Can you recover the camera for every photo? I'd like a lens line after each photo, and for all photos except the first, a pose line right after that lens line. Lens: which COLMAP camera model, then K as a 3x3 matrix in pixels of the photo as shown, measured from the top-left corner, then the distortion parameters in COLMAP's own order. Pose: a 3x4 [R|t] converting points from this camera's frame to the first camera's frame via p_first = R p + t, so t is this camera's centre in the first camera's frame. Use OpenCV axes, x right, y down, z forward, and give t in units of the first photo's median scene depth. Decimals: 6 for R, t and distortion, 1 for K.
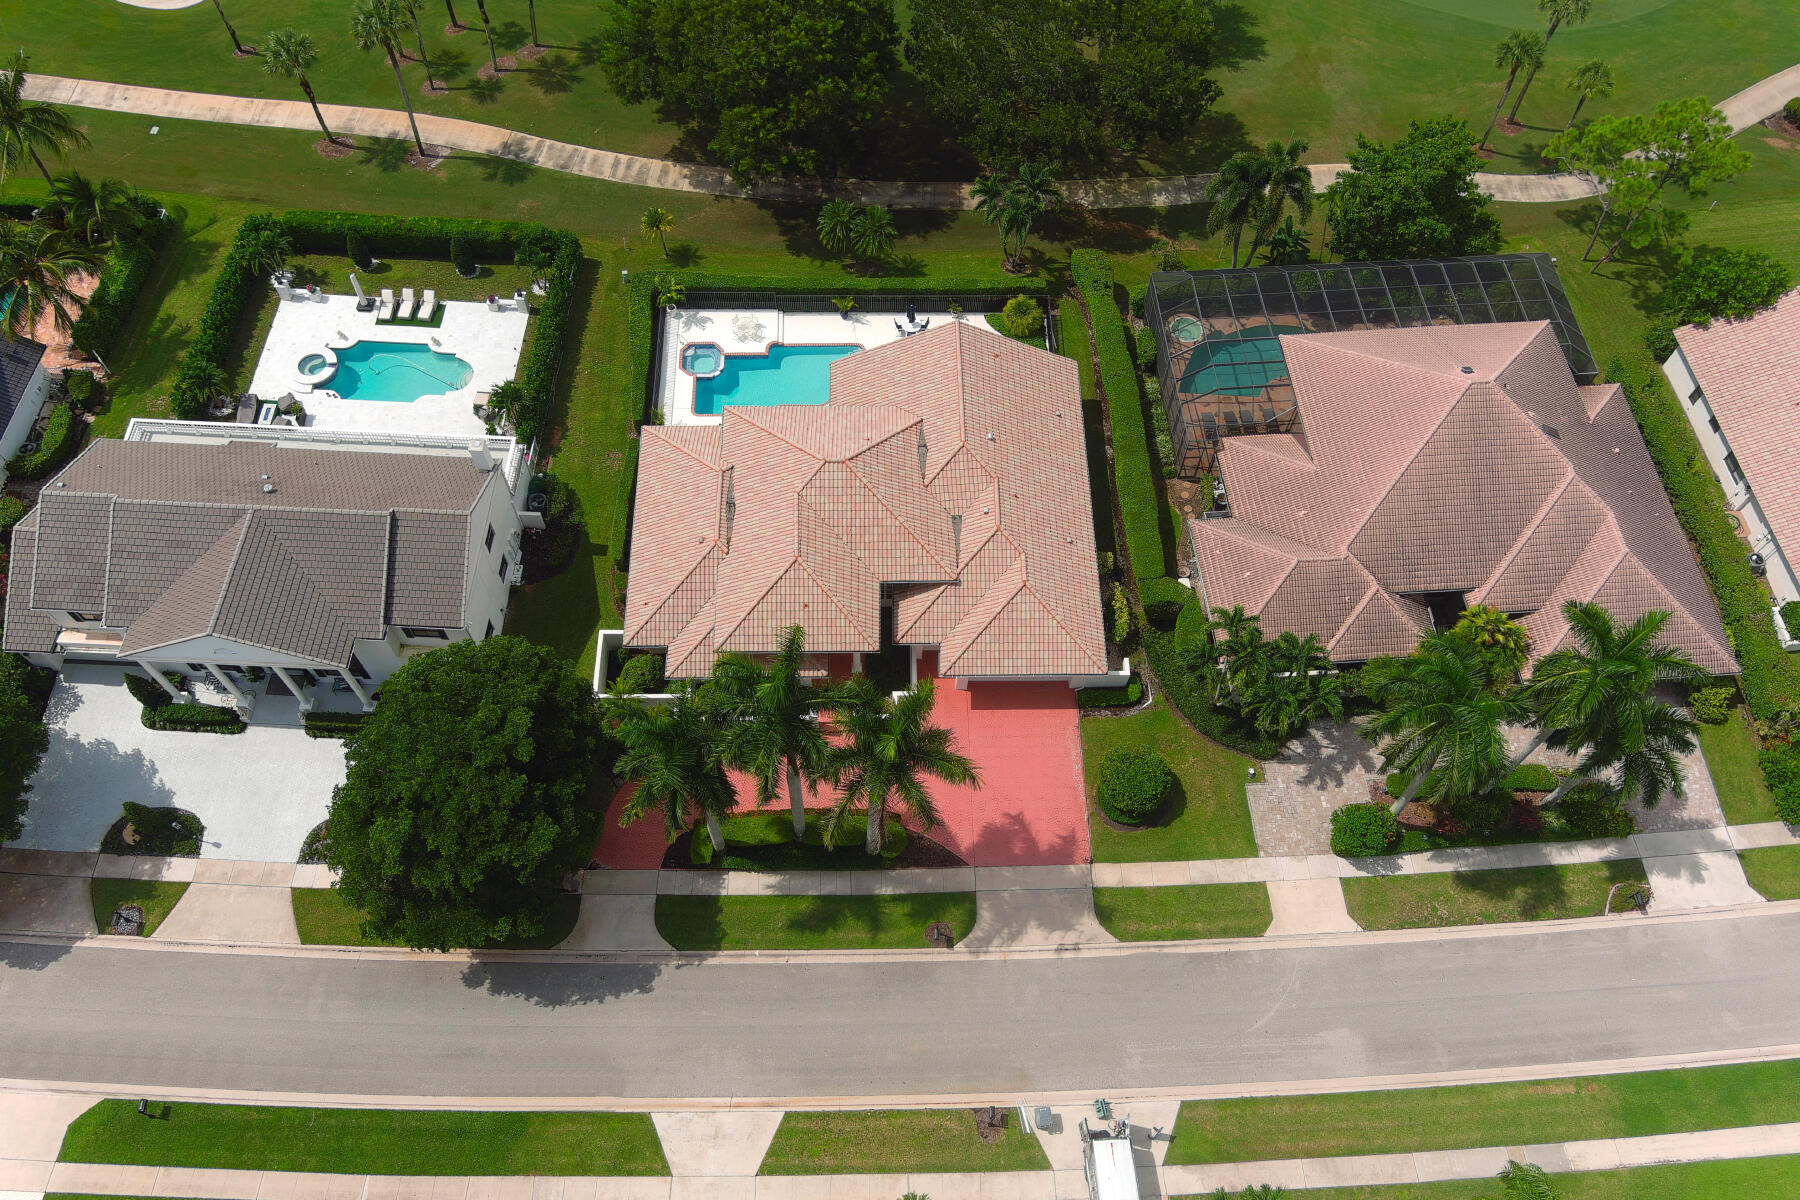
lens RADIAL K [[1396.3, 0, 900.0], [0, 1396.3, 600.0], [0, 0, 1]] dist [0.032473, -0.051035]
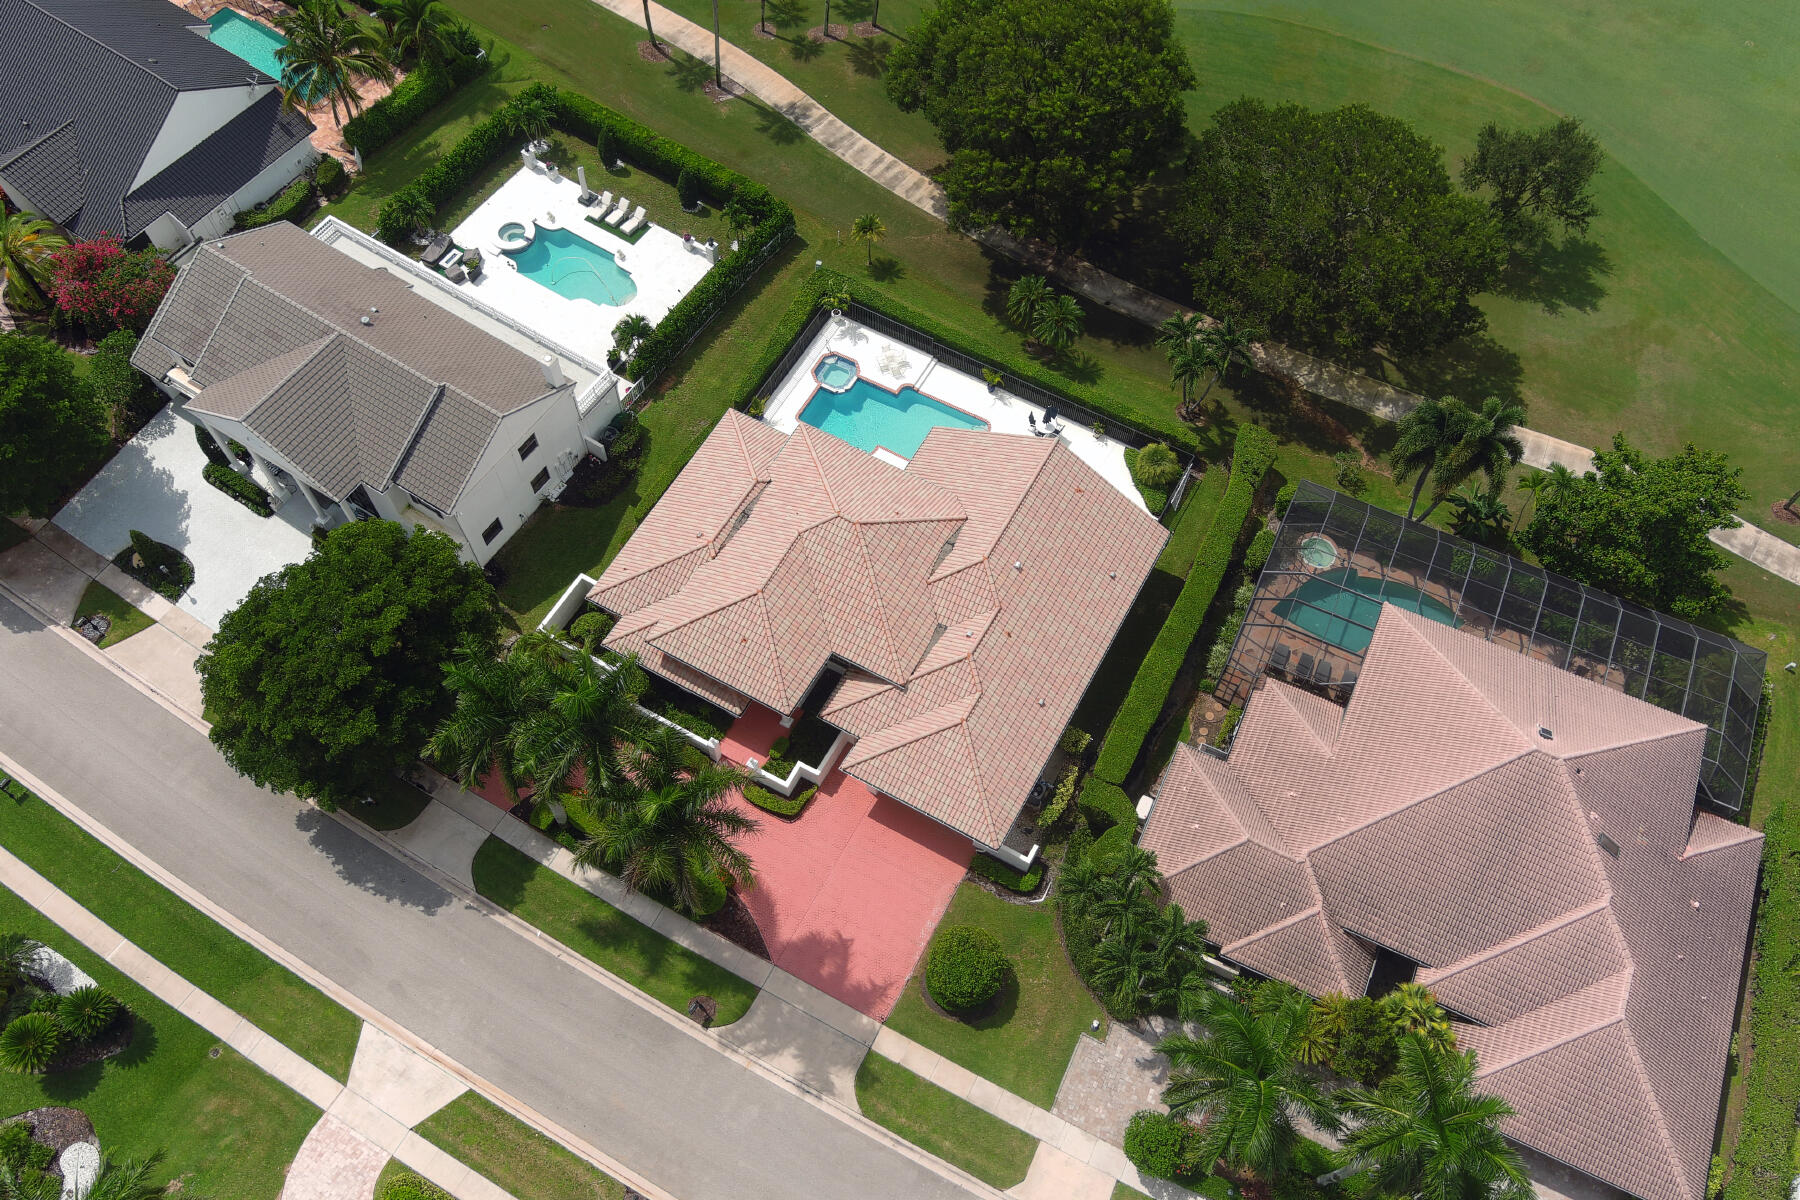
lens RADIAL K [[1396.3, 0, 900.0], [0, 1396.3, 600.0], [0, 0, 1]] dist [0.032473, -0.051035]
pose [[0.867398, 0.430822, -0.249025, 0.222885], [-0.432426, 0.900215, 0.051188, -0.102423], [0.246229, 0.063284, 0.967143, 0.073186]]
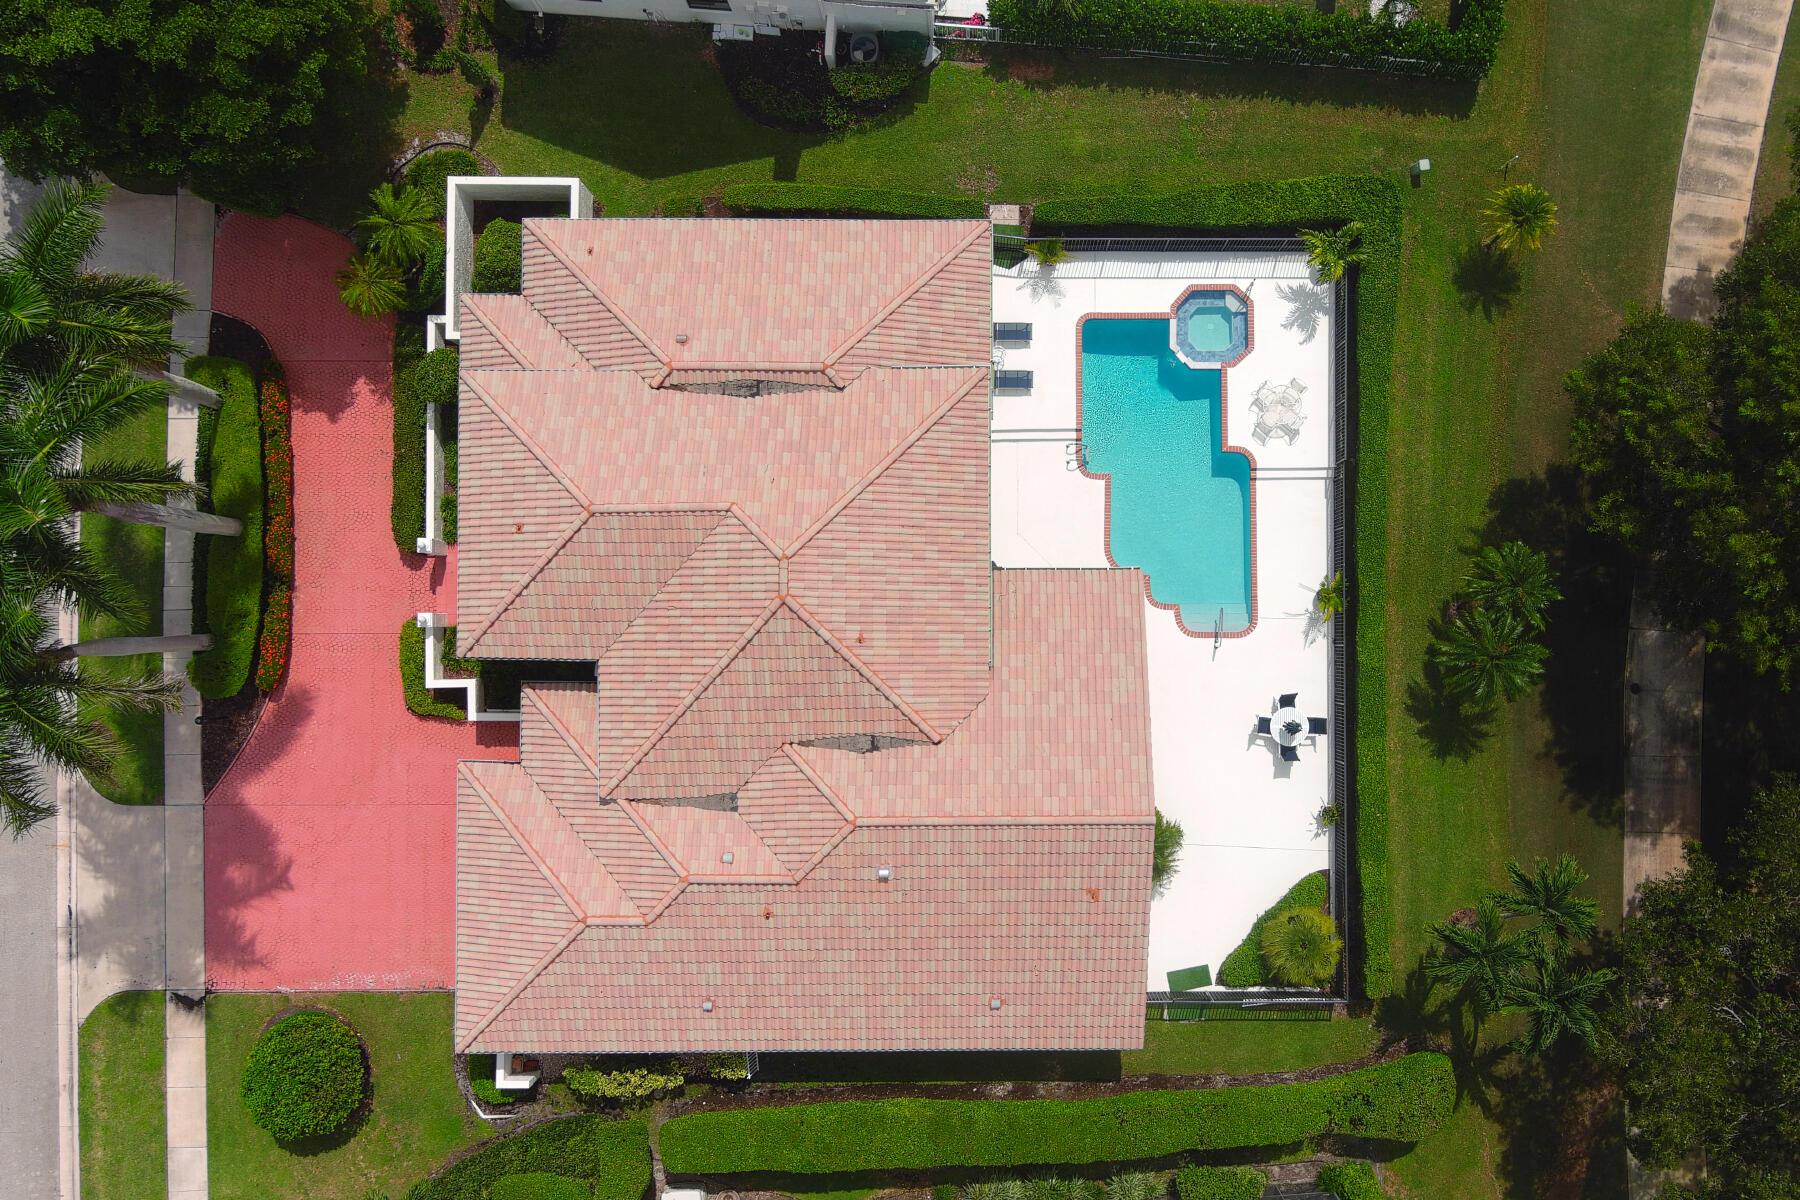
lens RADIAL K [[1640.3, 0, 1007.0], [0, 1640.3, 598.2], [0, 0, 1]] dist [0.017005, -0.006115]
pose [[-0.016365, 0.998956, -0.042658, -0.012171], [-0.877404, 0.006112, 0.479714, -0.421312], [0.479474, 0.045279, 0.876387, 0.447358]]
